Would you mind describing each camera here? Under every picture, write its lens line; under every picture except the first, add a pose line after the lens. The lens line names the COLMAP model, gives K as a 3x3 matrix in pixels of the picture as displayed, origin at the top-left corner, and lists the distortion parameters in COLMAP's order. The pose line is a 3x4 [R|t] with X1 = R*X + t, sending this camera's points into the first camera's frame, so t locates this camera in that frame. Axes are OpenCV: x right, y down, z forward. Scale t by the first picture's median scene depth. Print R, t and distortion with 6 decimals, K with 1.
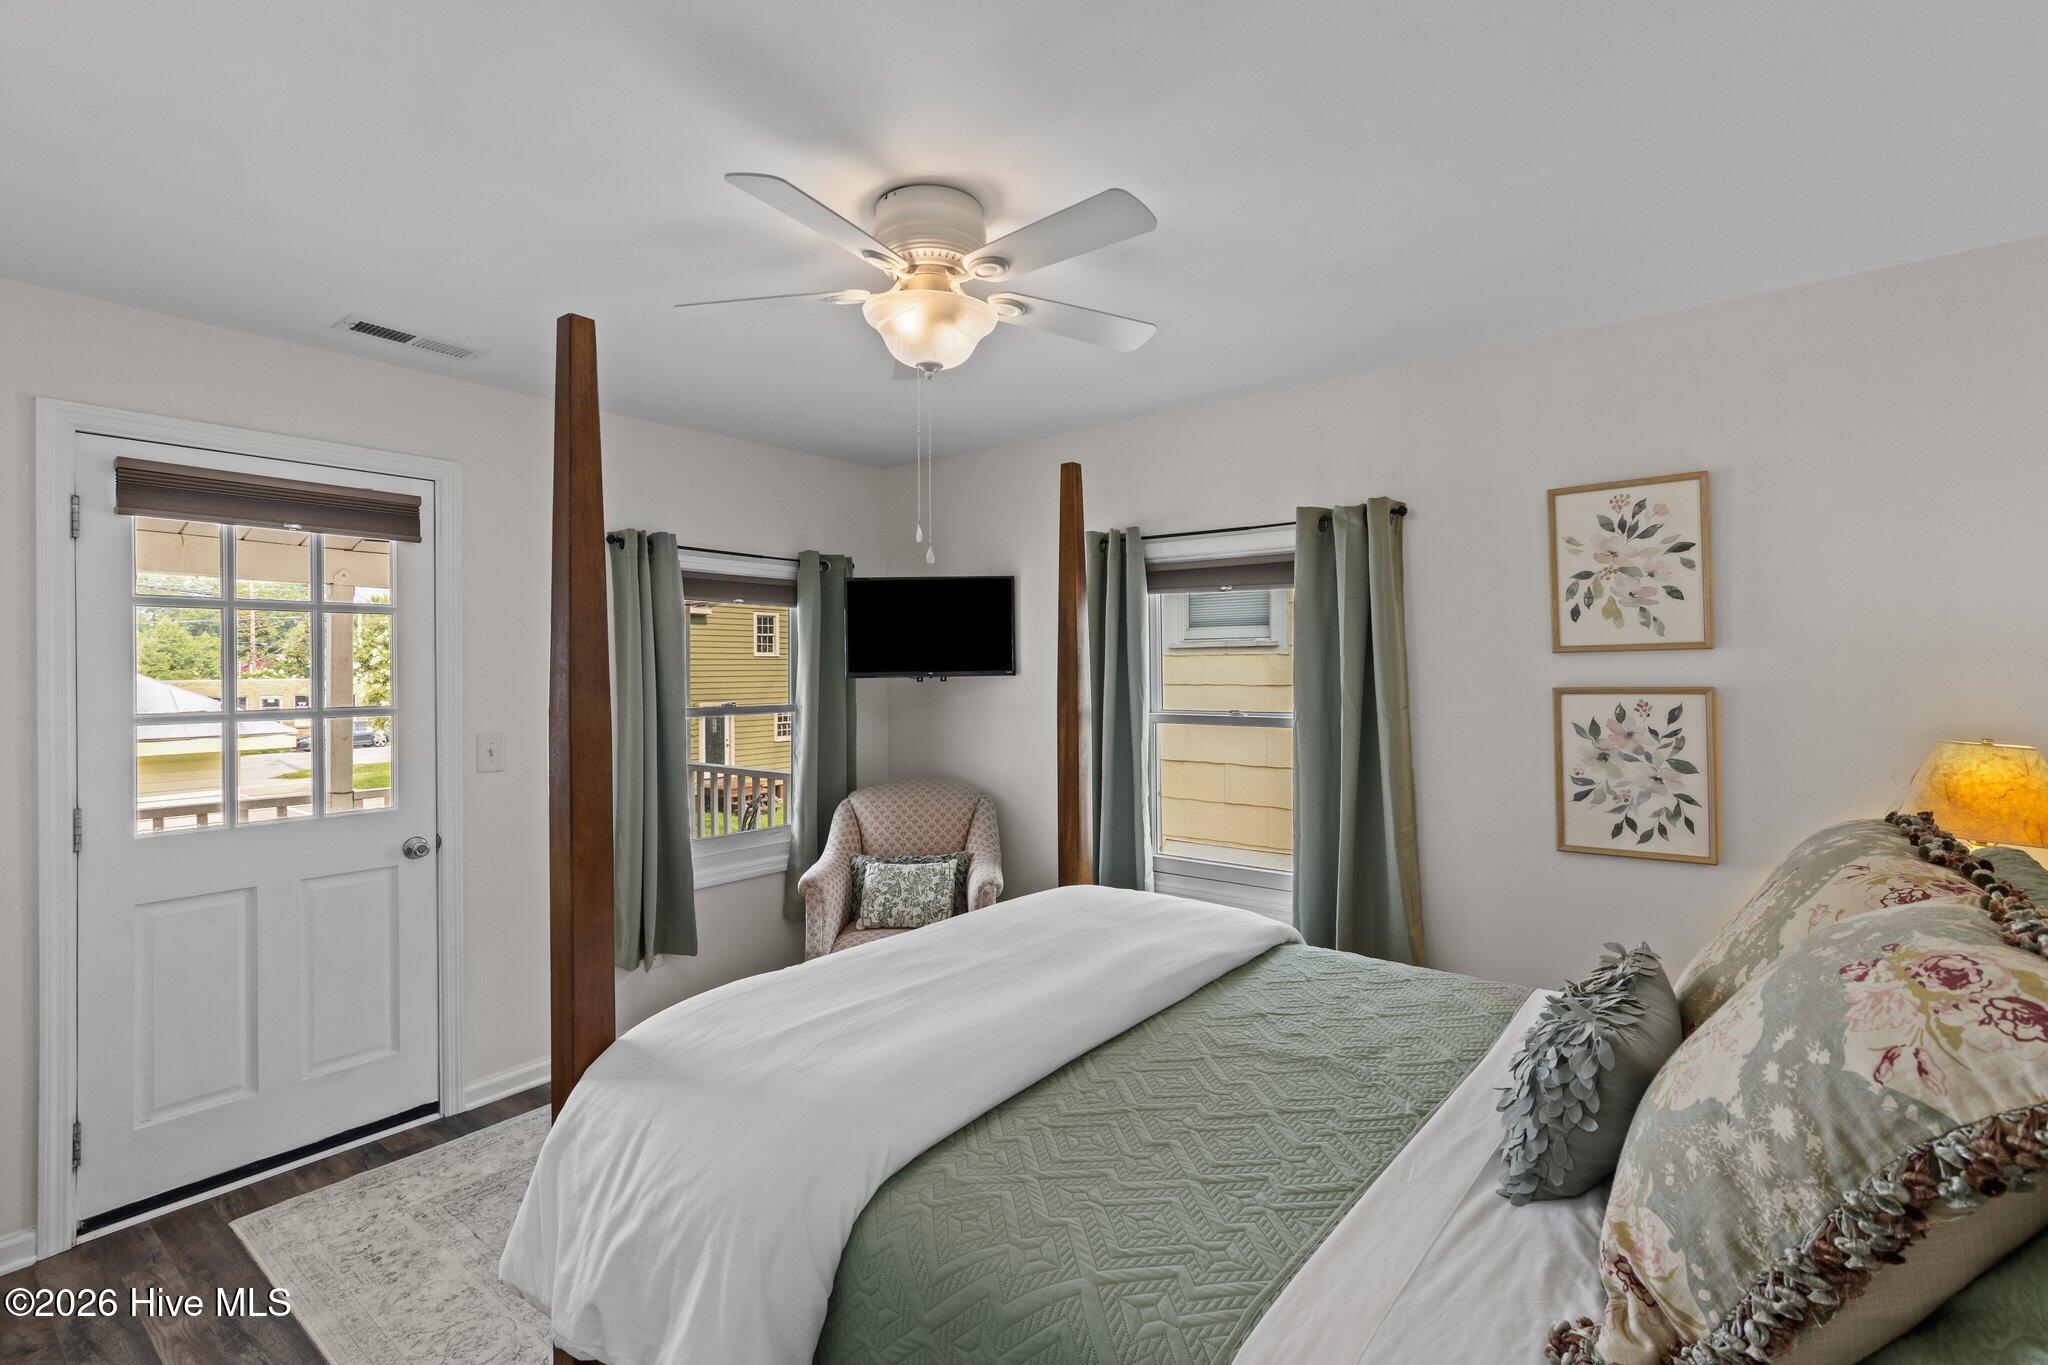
lens RADIAL K [[927.8, 0, 1020.6], [0, 927.8, 674.8], [0, 0, 1]] dist [-0.006934, 0.007612]
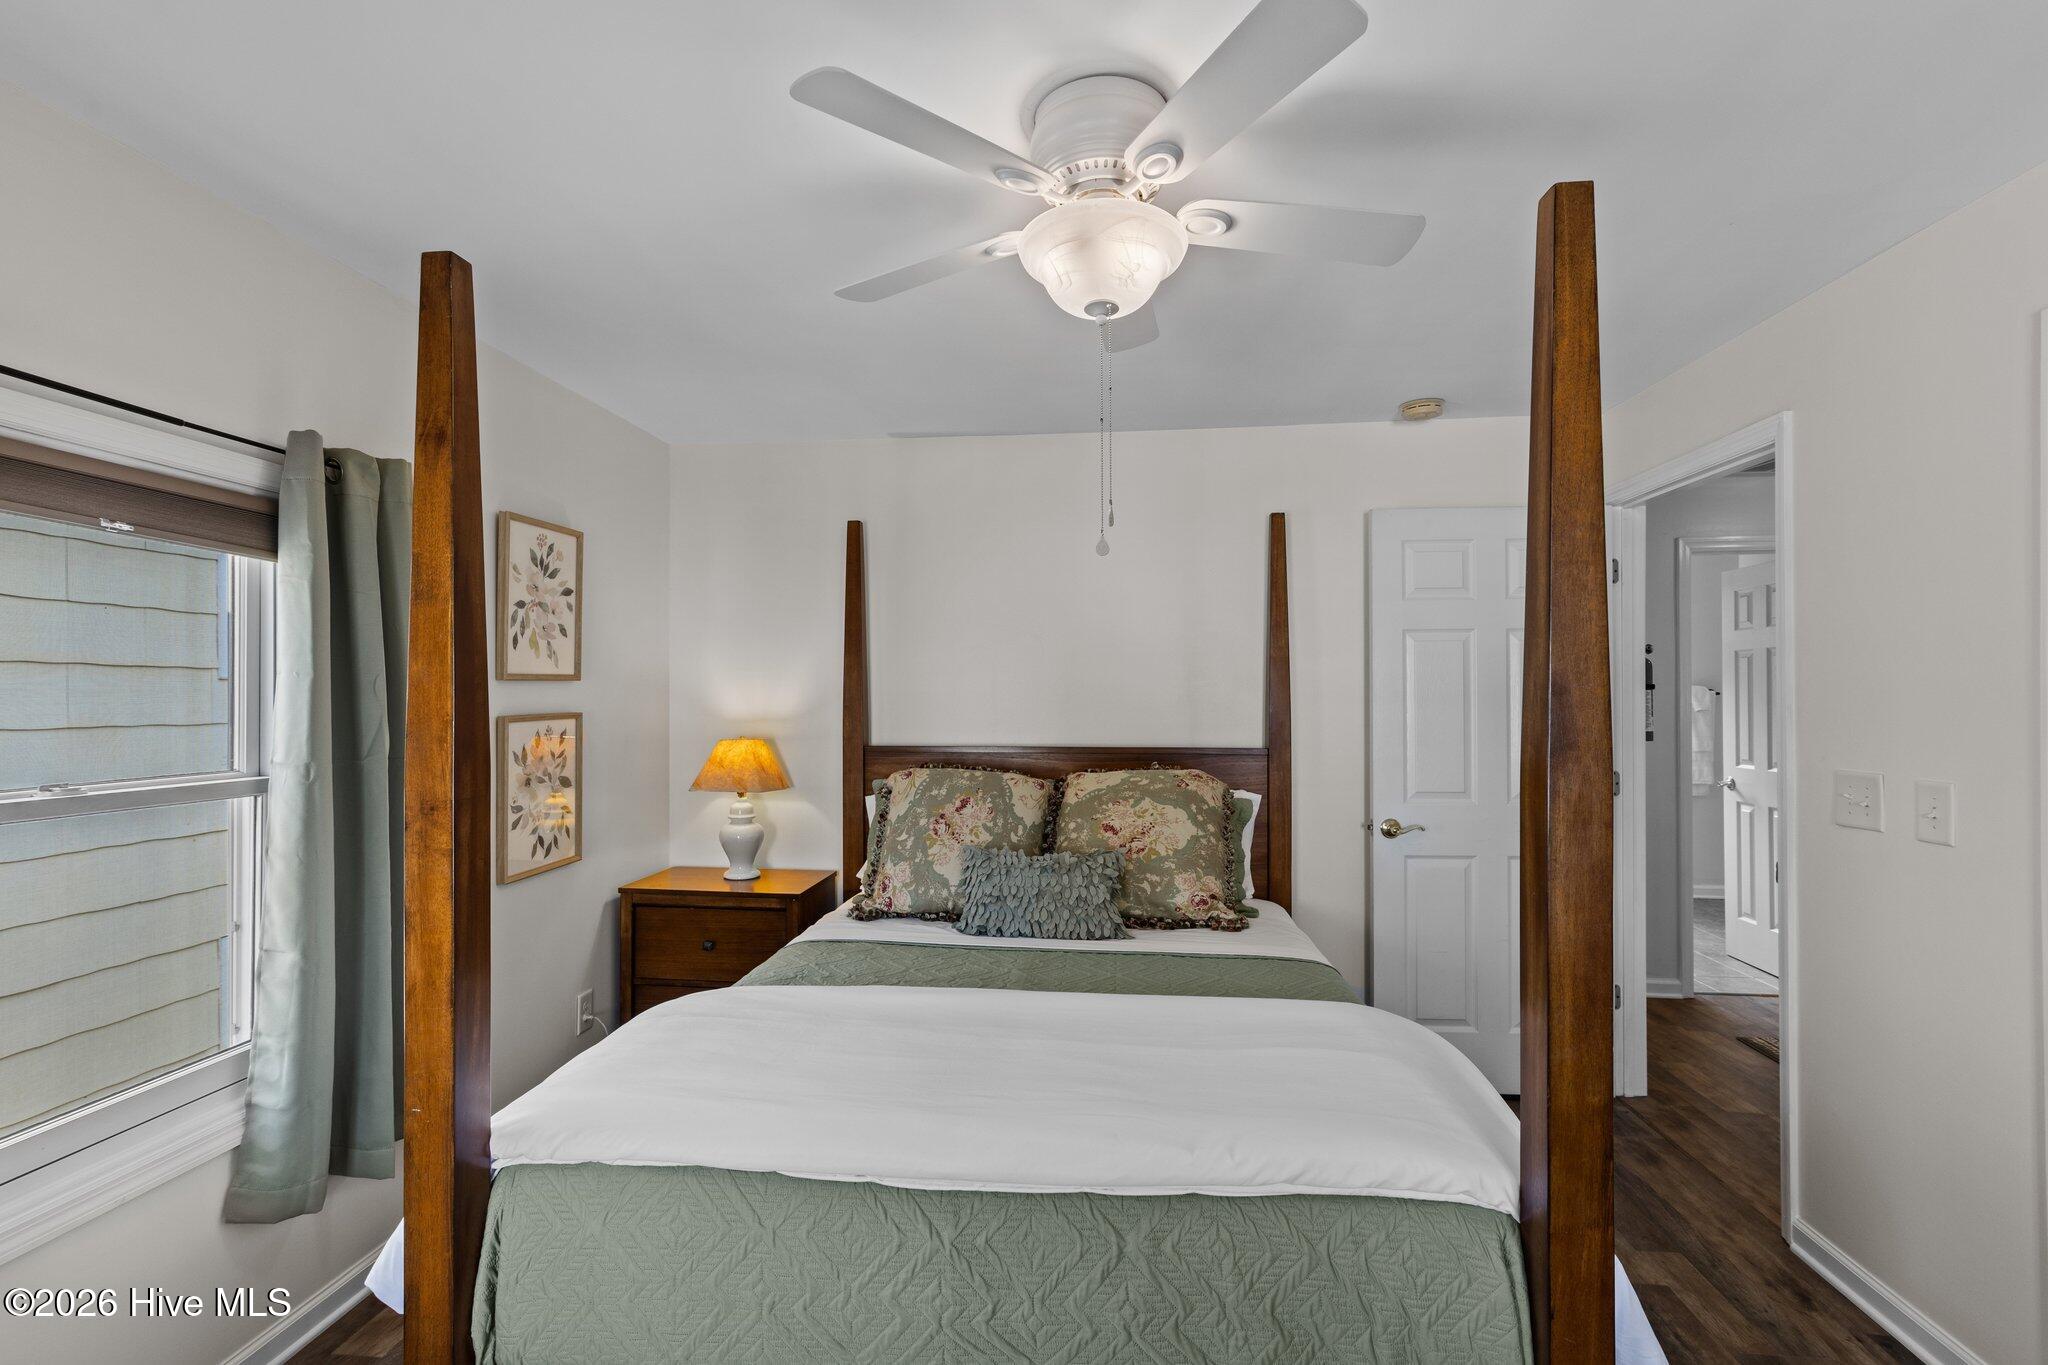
lens RADIAL K [[927.8, 0, 1025.9], [0, 927.8, 684.0], [0, 0, 1]] dist [-0.006934, 0.007612]
pose [[-0.537381, 0.016472, 0.843179, -0.552519], [0.008193, 0.999864, -0.014311, -0.001548], [-0.843300, -0.000782, -0.537443, 1.105682]]
